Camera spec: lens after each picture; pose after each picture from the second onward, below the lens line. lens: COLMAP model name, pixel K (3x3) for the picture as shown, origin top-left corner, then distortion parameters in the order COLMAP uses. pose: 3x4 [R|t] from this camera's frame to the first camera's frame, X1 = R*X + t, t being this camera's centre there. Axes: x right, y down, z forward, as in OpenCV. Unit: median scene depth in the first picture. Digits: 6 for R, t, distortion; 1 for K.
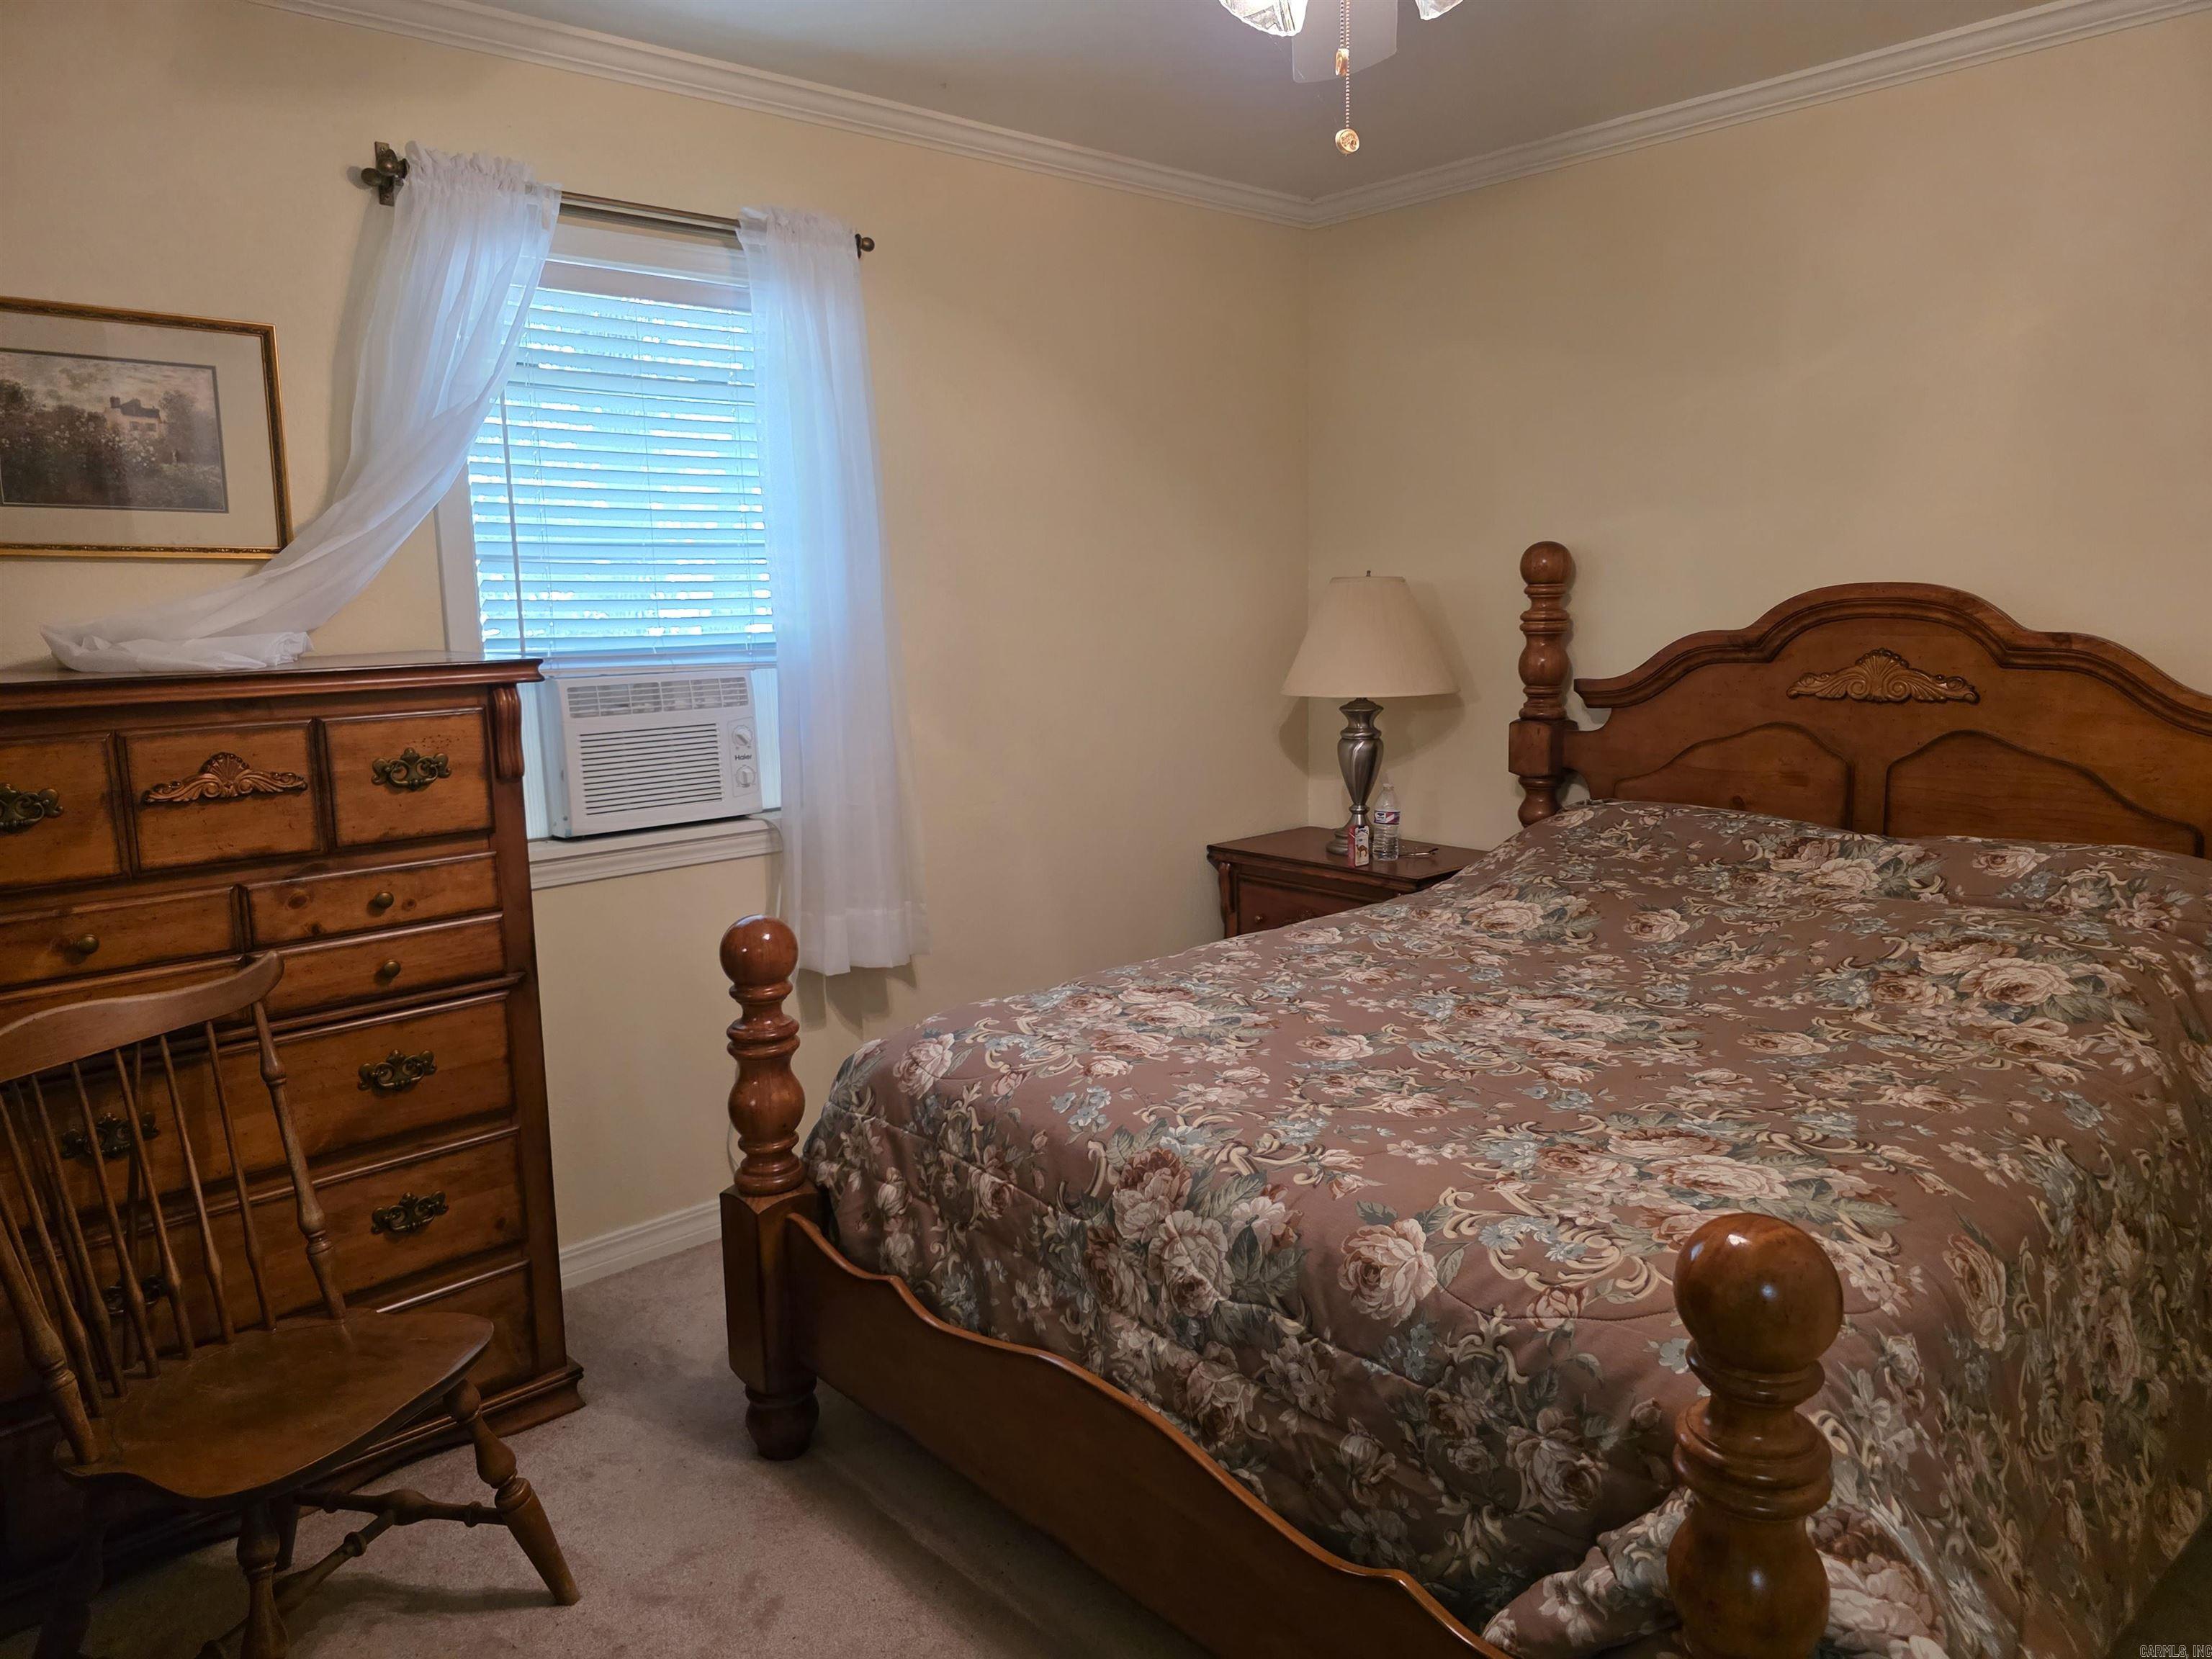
lens RADIAL K [[1540.4, 0, 1125.2], [0, 1540.4, 820.7], [0, 0, 1]] dist [0.059266, -0.049858]
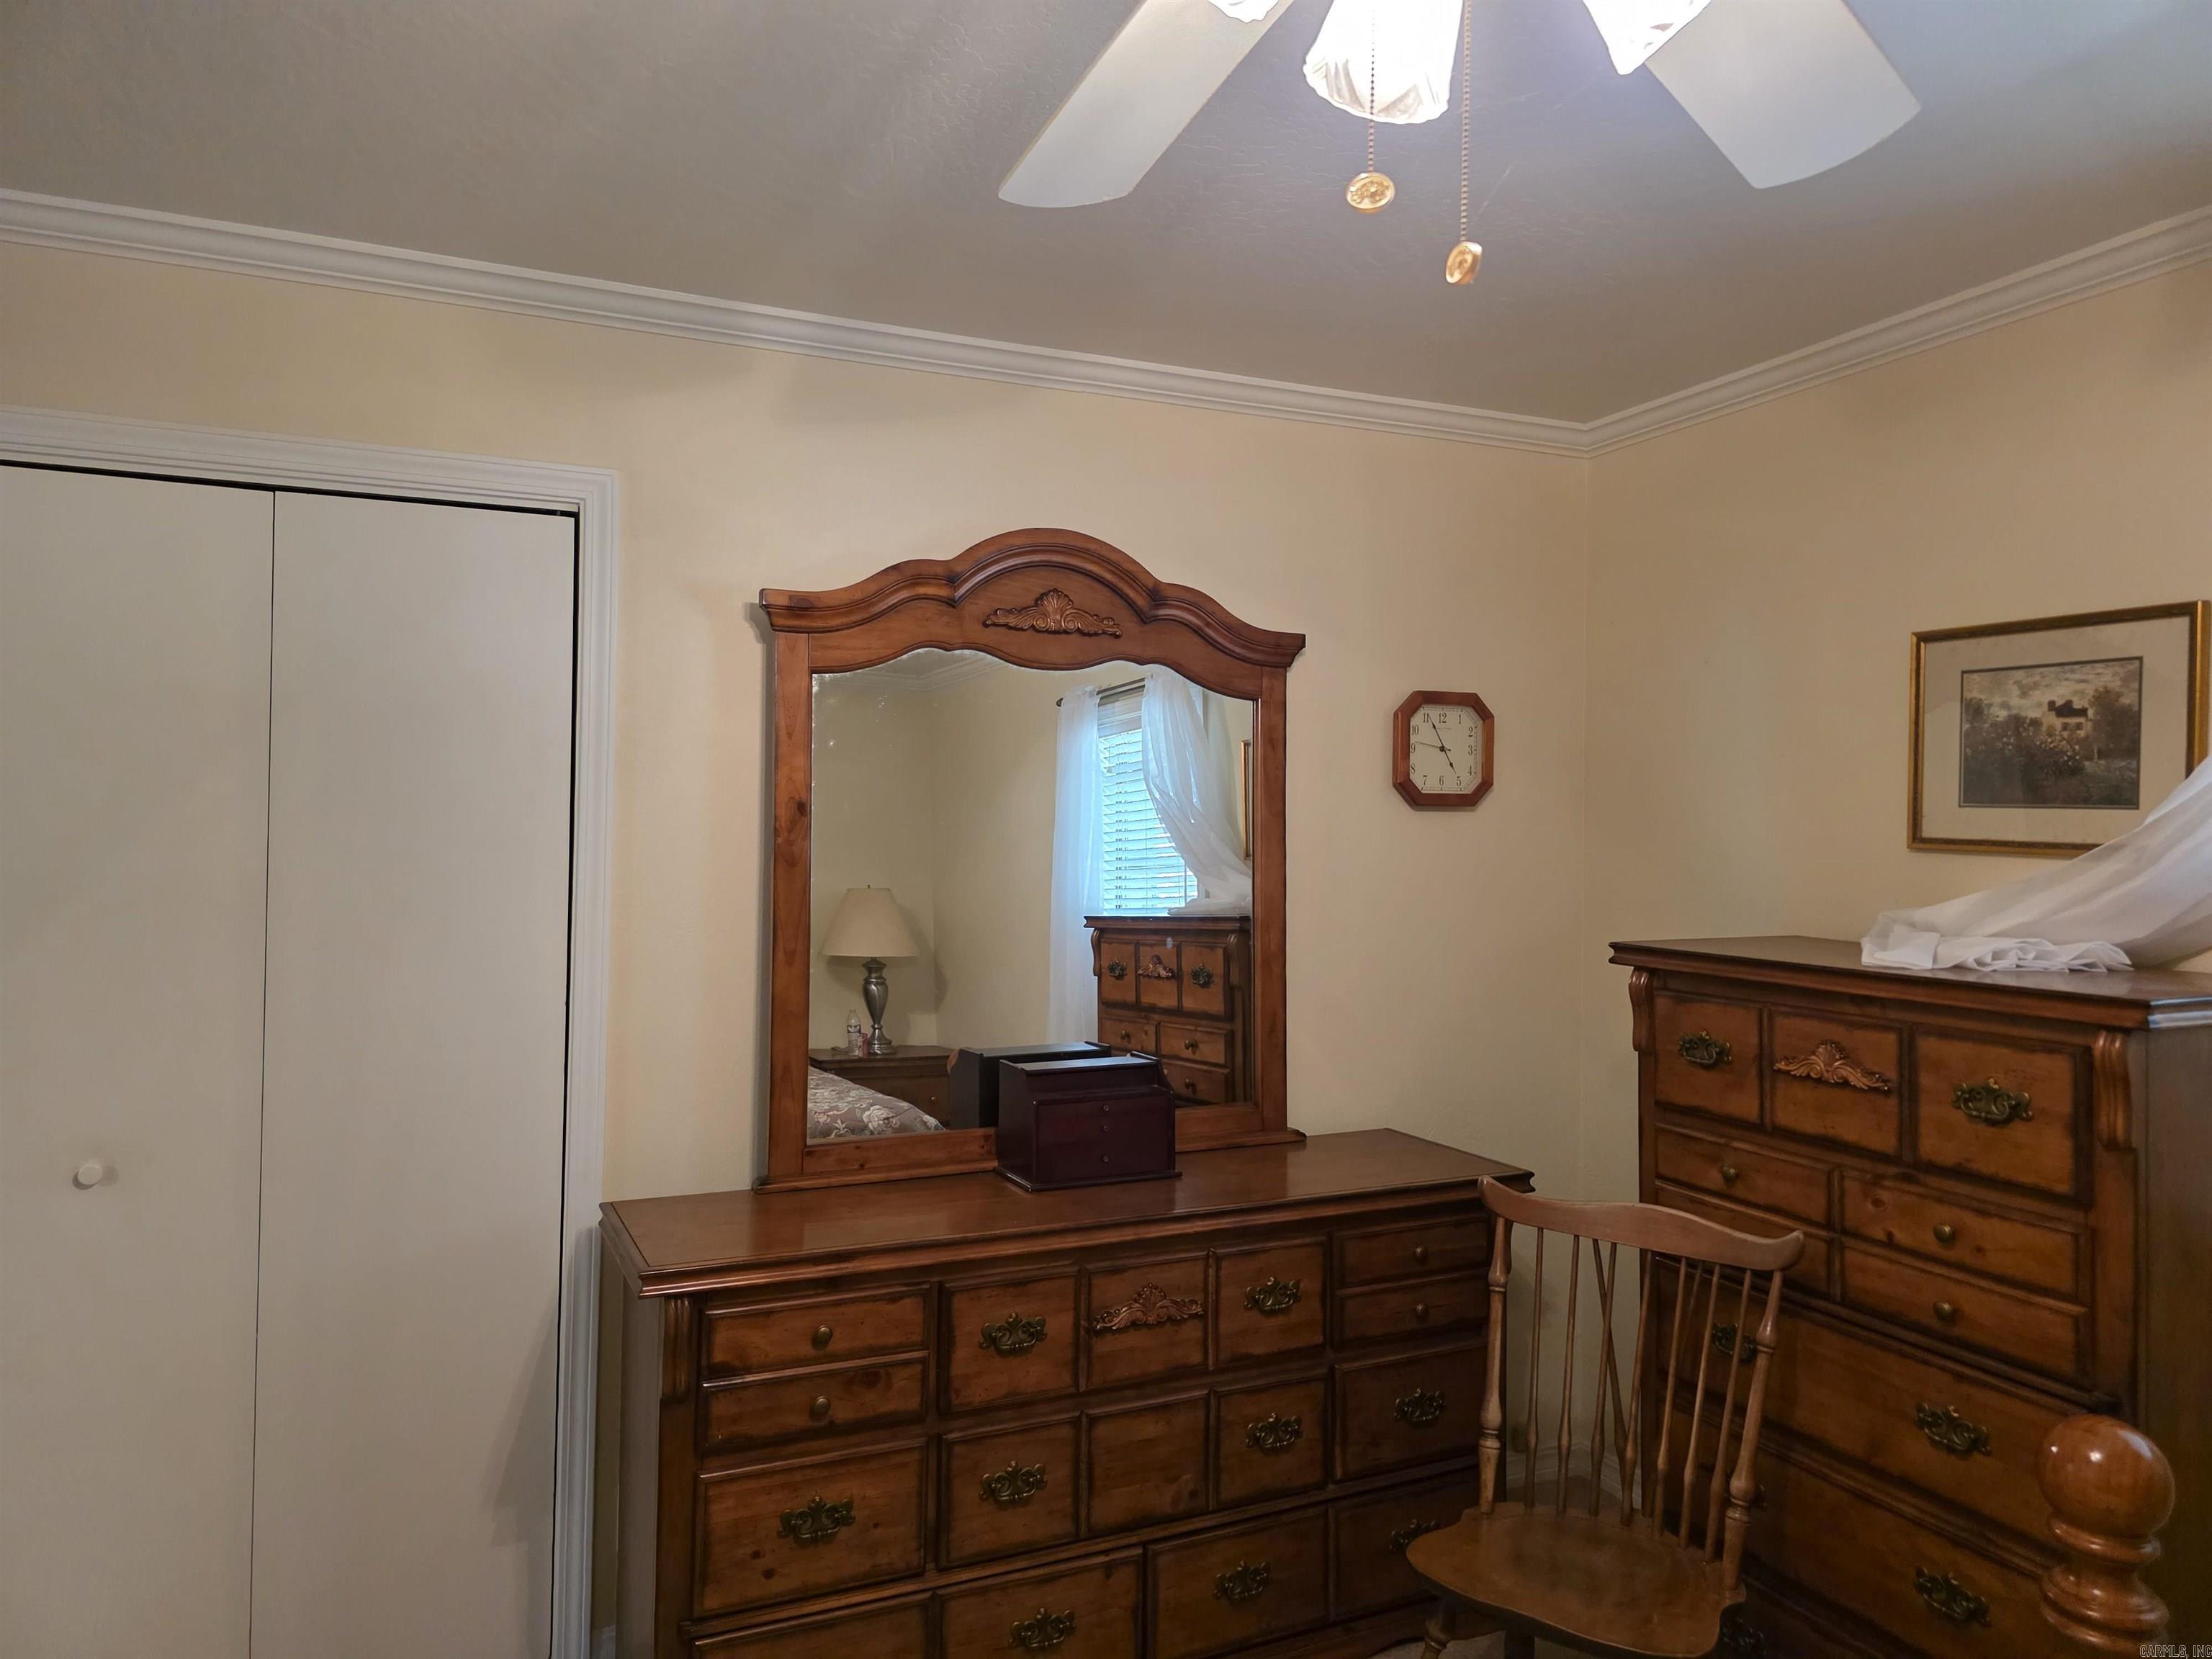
lens RADIAL K [[1540.4, 0, 1125.2], [0, 1540.4, 820.7], [0, 0, 1]] dist [0.059266, -0.049858]
pose [[-0.361757, 0.011483, -0.932202, 0.536228], [-0.150401, 0.986107, 0.070513, -0.176534], [0.920060, 0.165713, -0.355005, 0.830188]]
